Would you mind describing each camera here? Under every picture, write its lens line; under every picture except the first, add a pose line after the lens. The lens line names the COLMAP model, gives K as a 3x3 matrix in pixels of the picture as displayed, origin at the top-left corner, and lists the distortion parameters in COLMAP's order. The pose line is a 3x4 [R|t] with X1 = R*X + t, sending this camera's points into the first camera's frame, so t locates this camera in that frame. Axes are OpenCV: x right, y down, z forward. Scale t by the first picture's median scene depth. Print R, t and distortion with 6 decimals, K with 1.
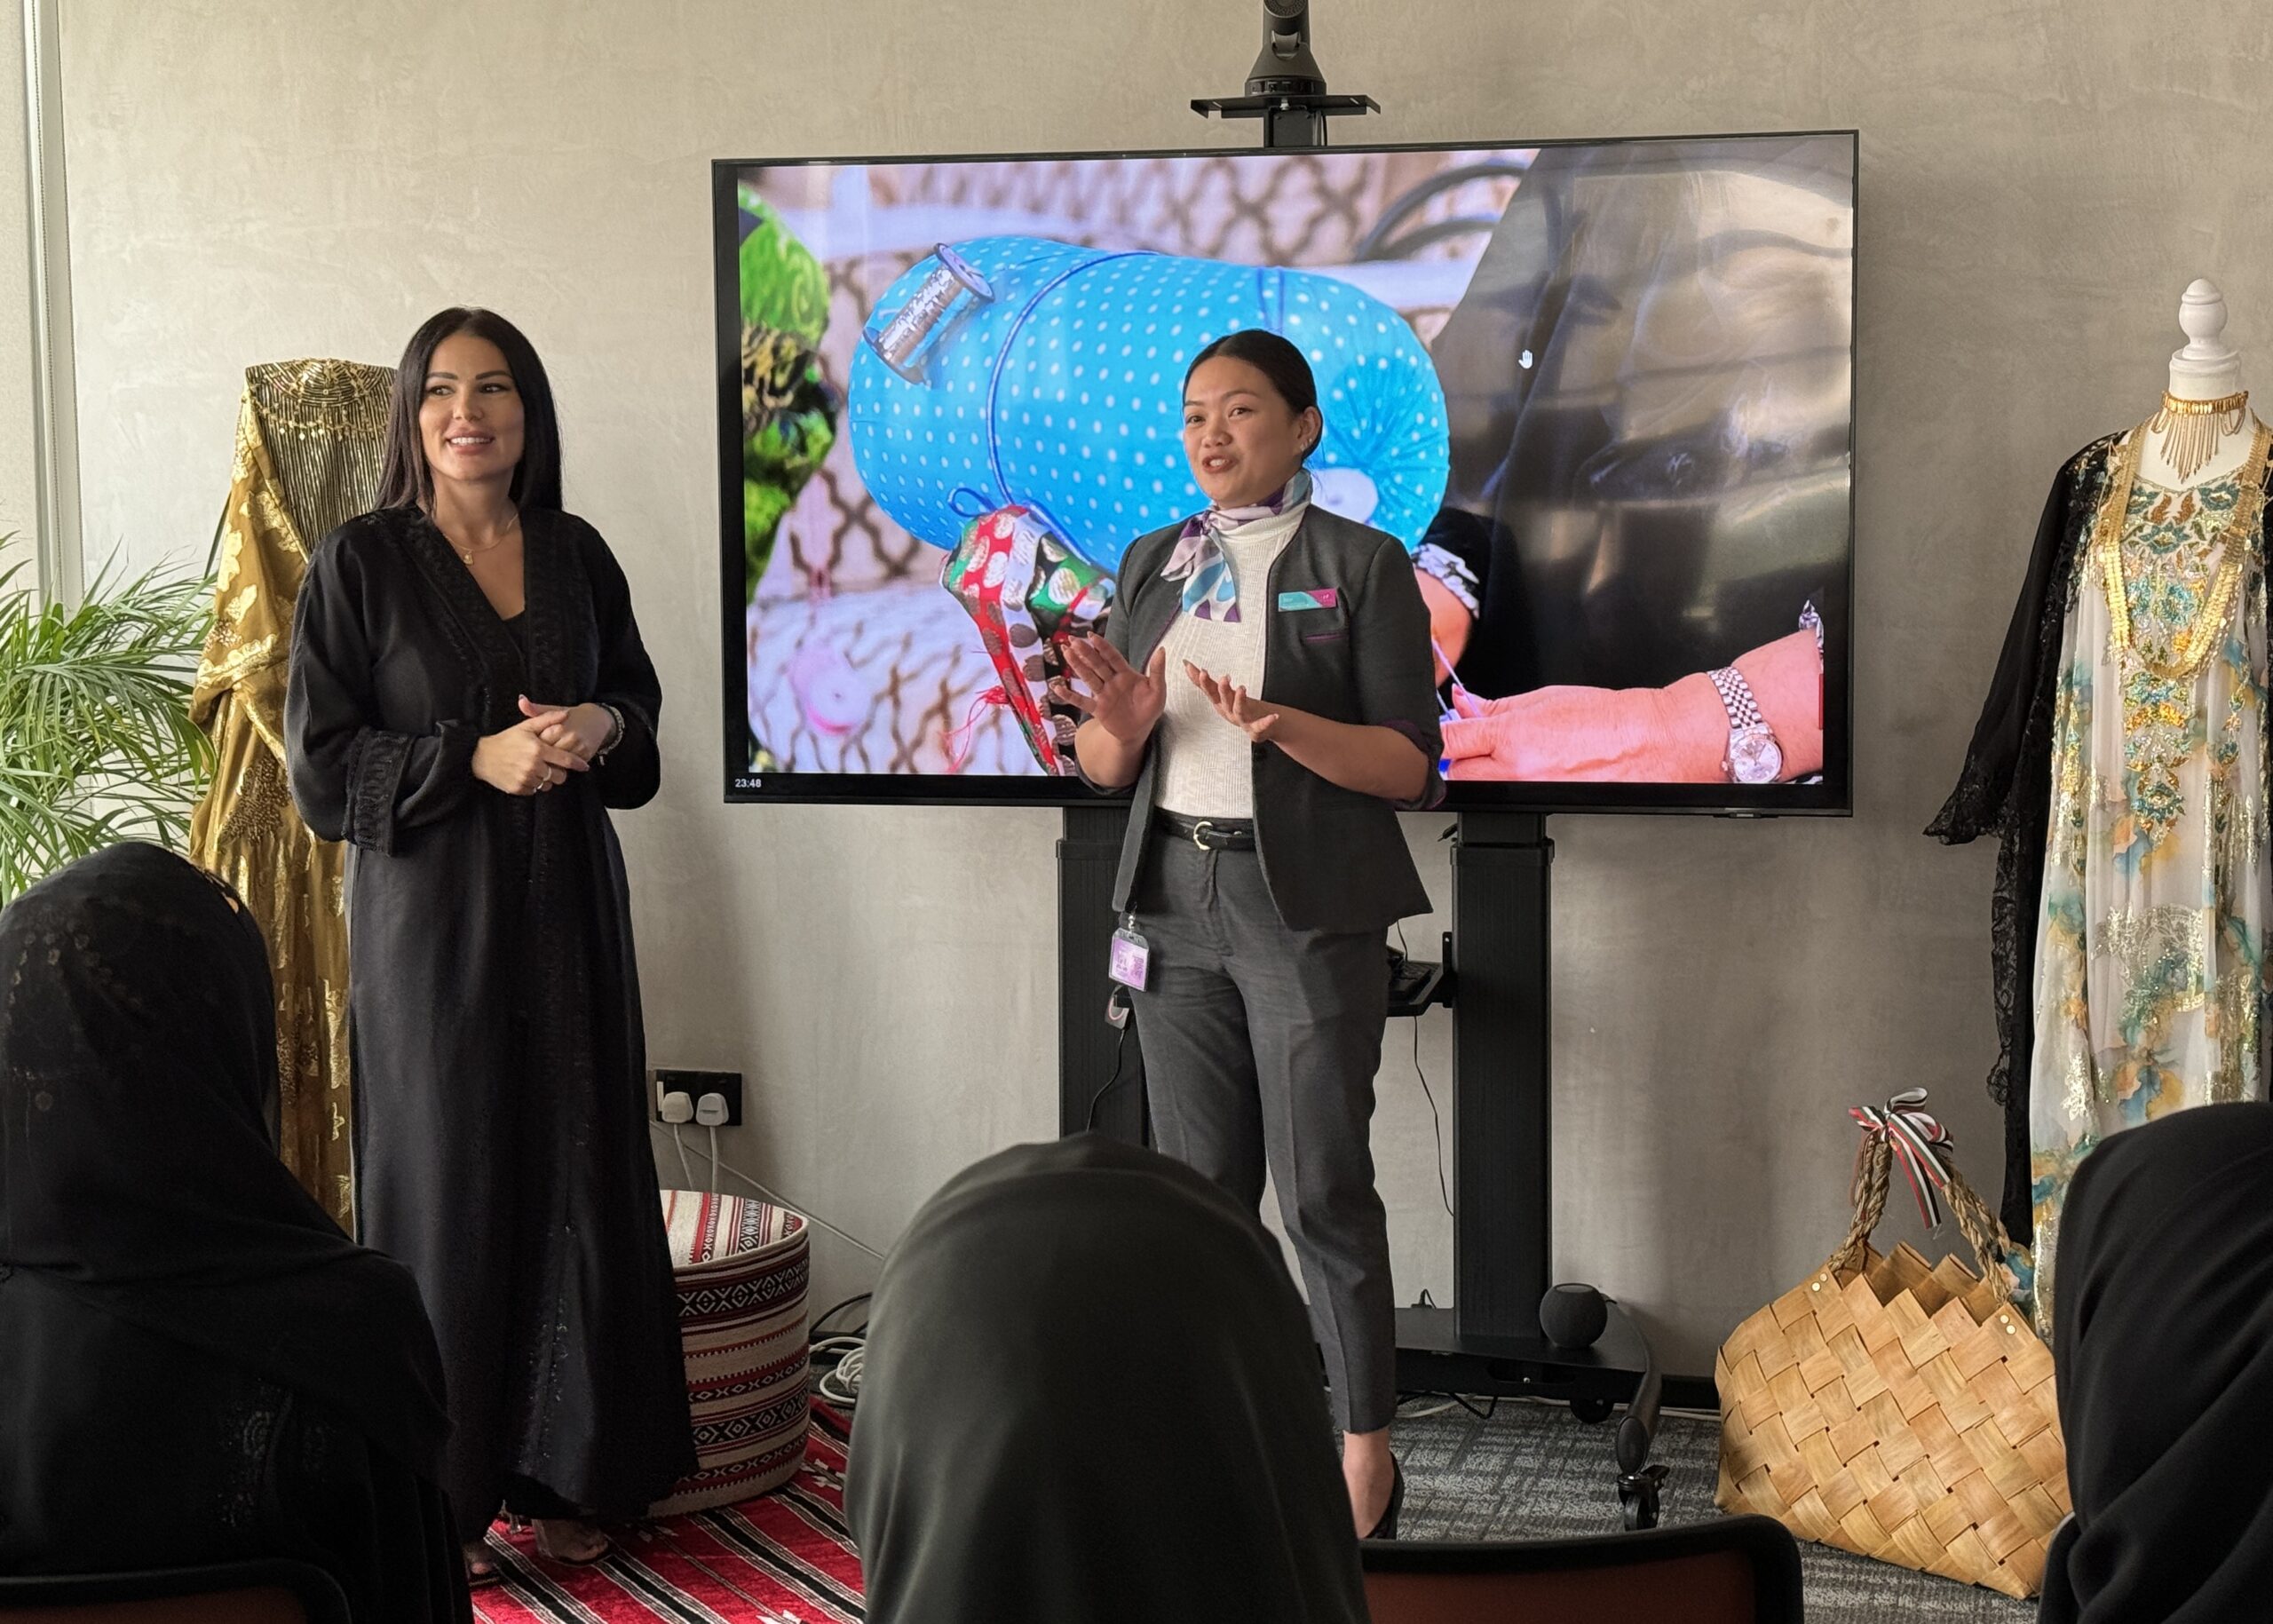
lens RADIAL K [[3539.2, 0, 1282.6], [0, 3539.2, 782.7], [0, 0, 1]] dist [0.134531, 0.000000]
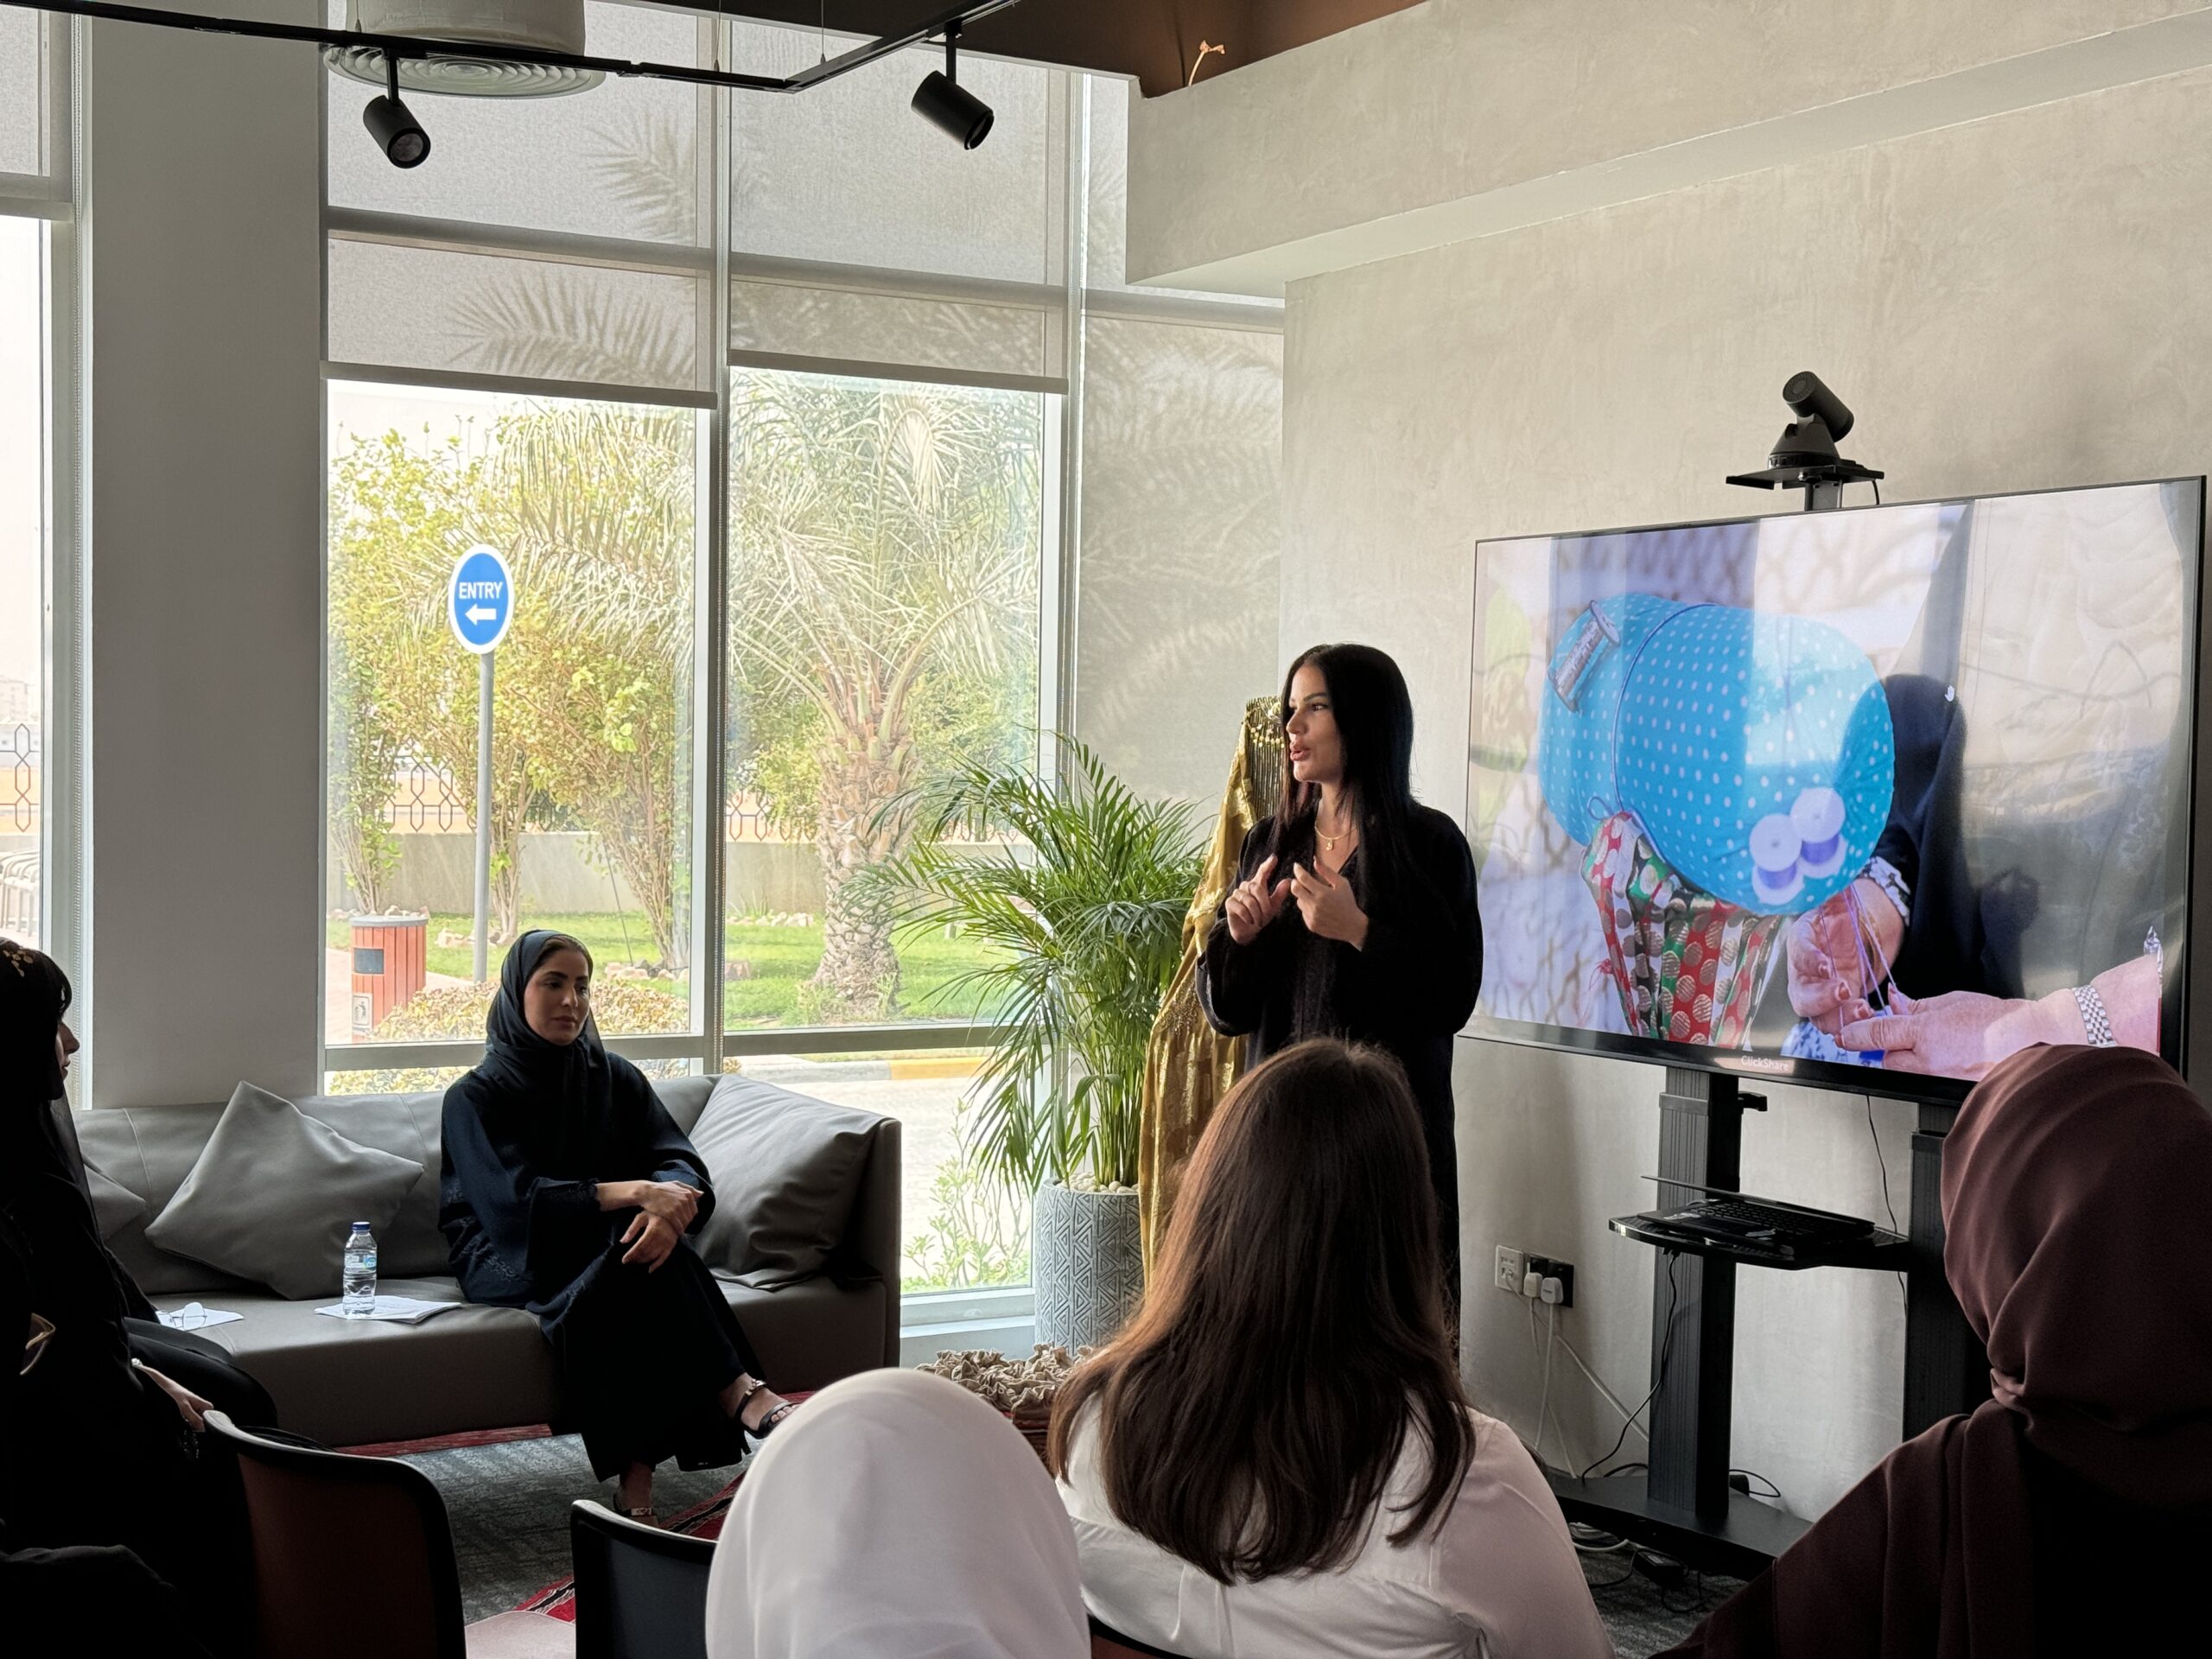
lens RADIAL K [[3145.4, 0, 1077.1], [0, 3145.4, 877.0], [0, 0, 1]] dist [0.100330, 0.000000]
pose [[0.658630, 0.049842, -0.750814, 0.625975], [-0.098786, 0.994895, -0.020611, -0.015269], [0.745954, 0.087745, 0.660192, 0.149457]]
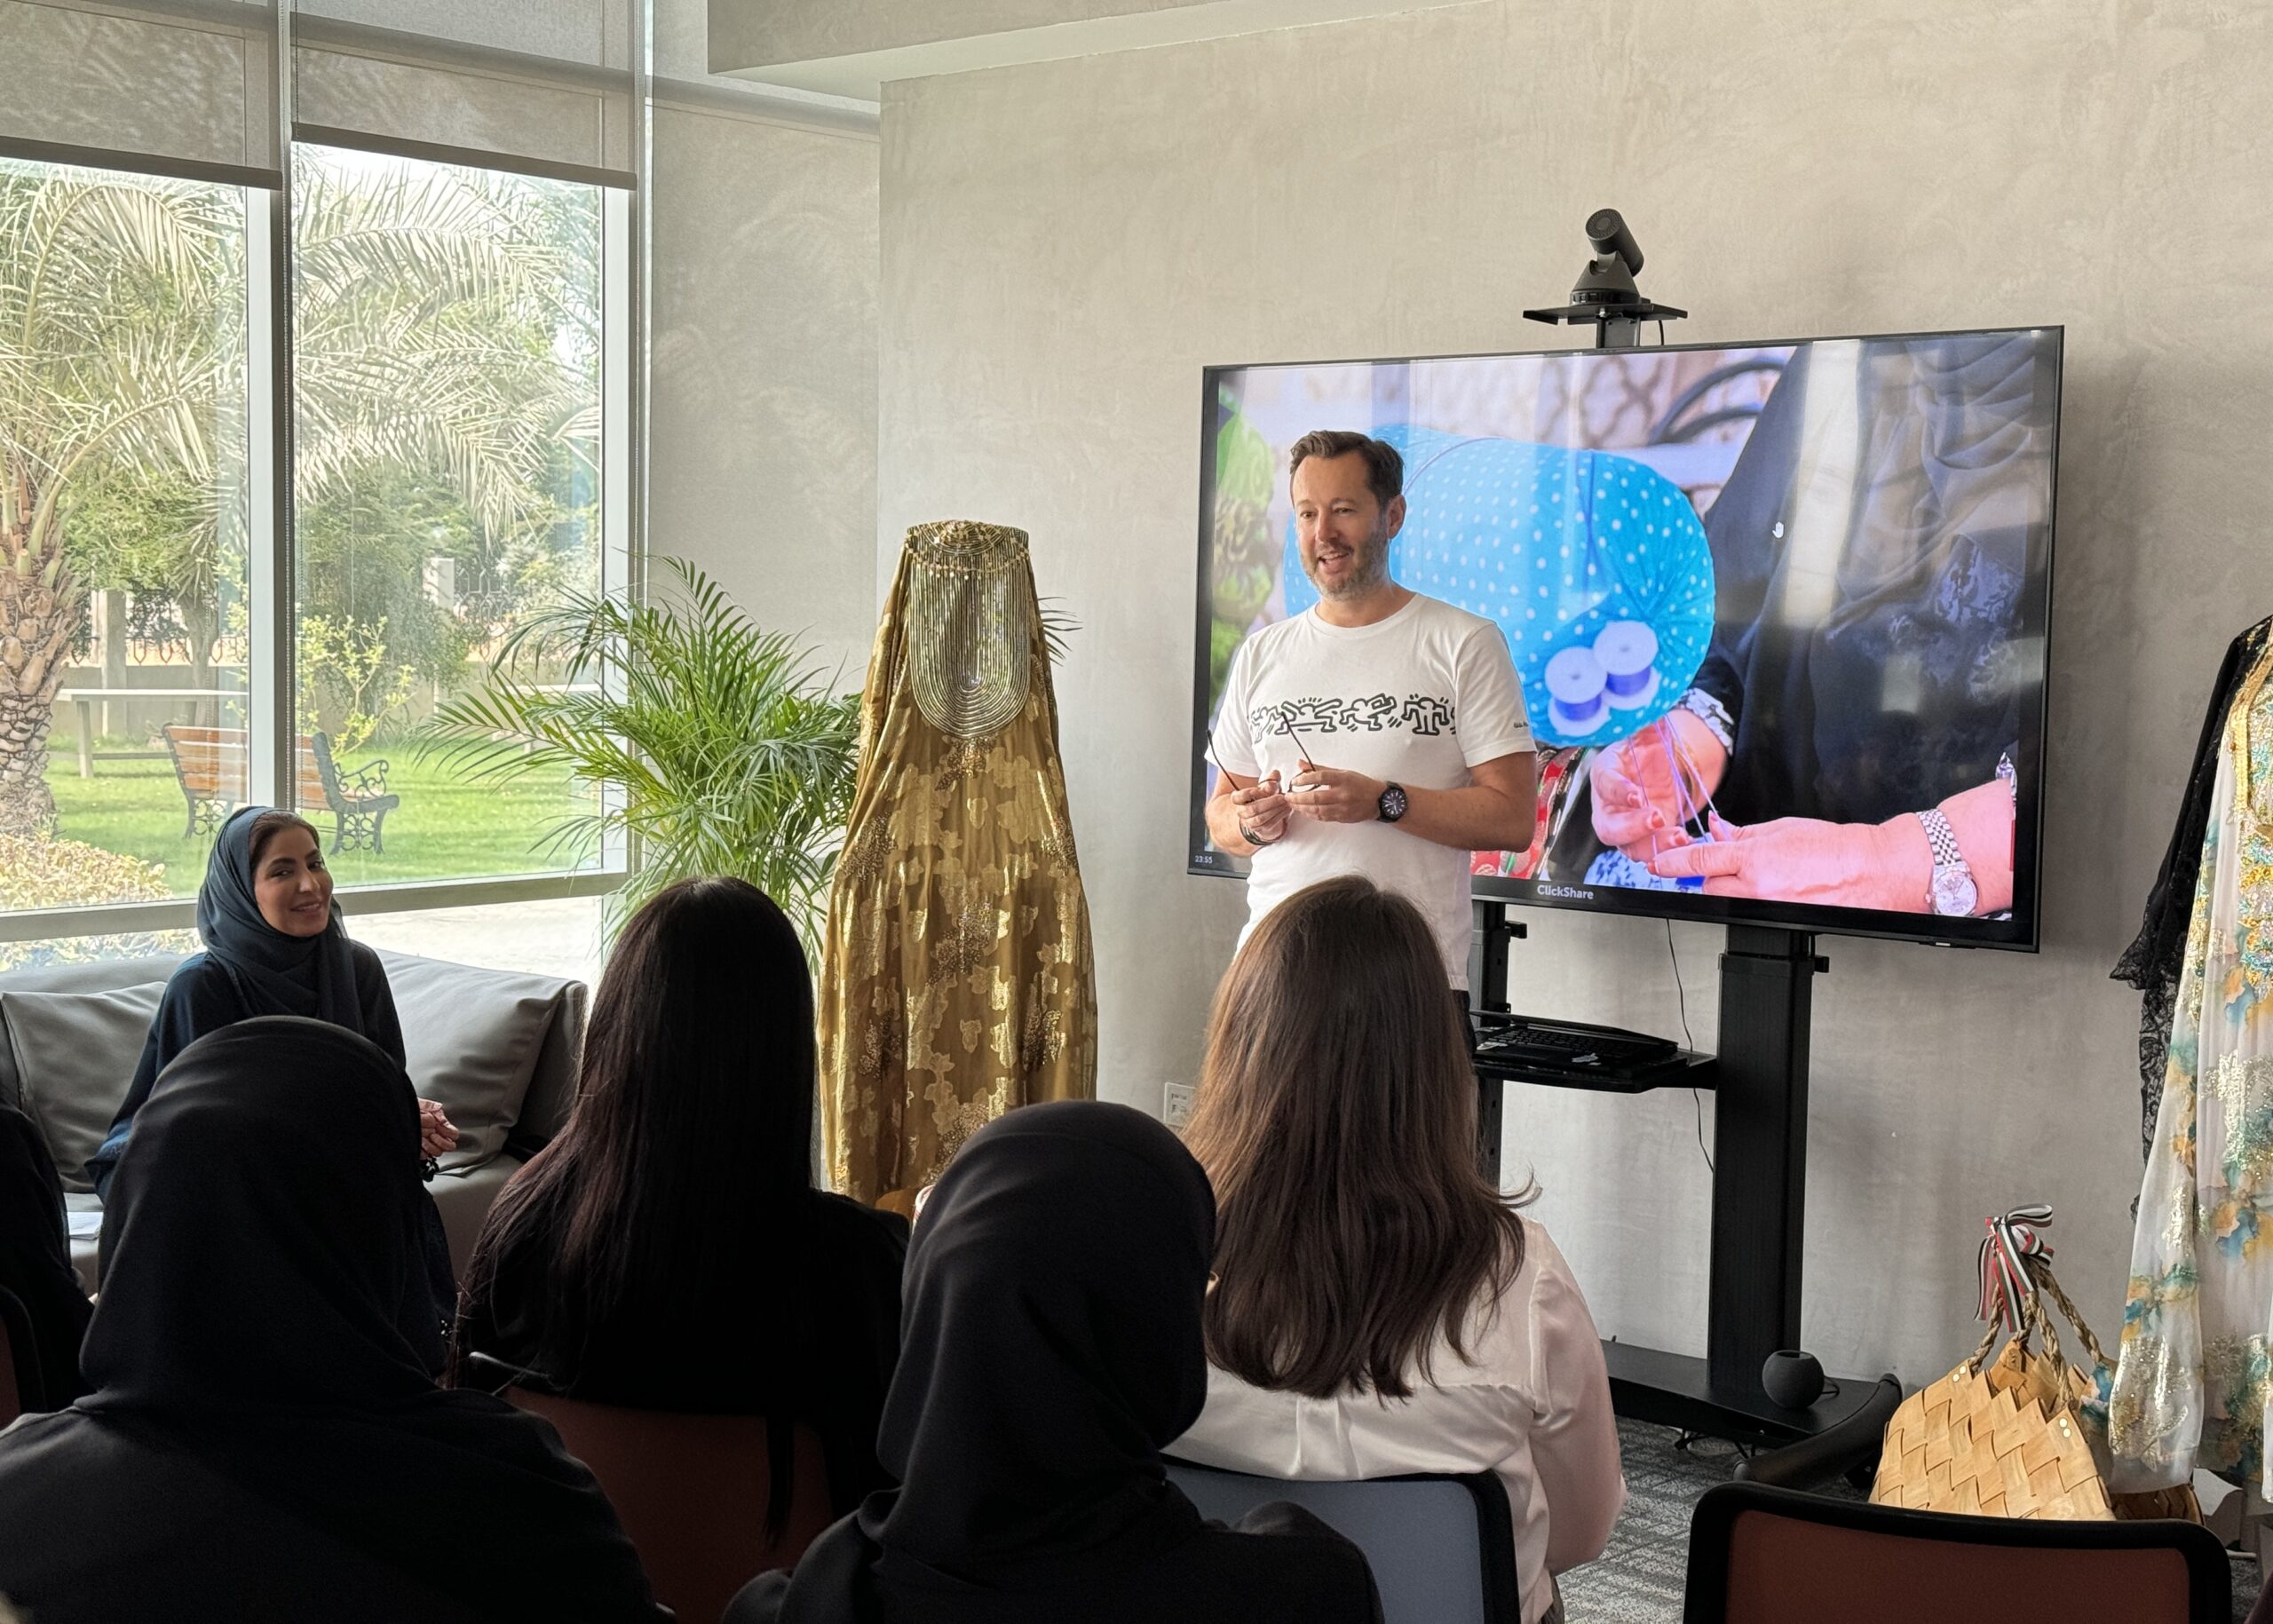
lens RADIAL K [[3230.1, 0, 1142.7], [0, 3230.1, 813.7], [0, 0, 1]] dist [0.134594, 0.000000]
pose [[0.871453, 0.058748, -0.486948, 0.400150], [-0.074599, 0.997126, -0.013205, 0.000654], [0.484773, 0.047833, 0.873331, -0.007530]]
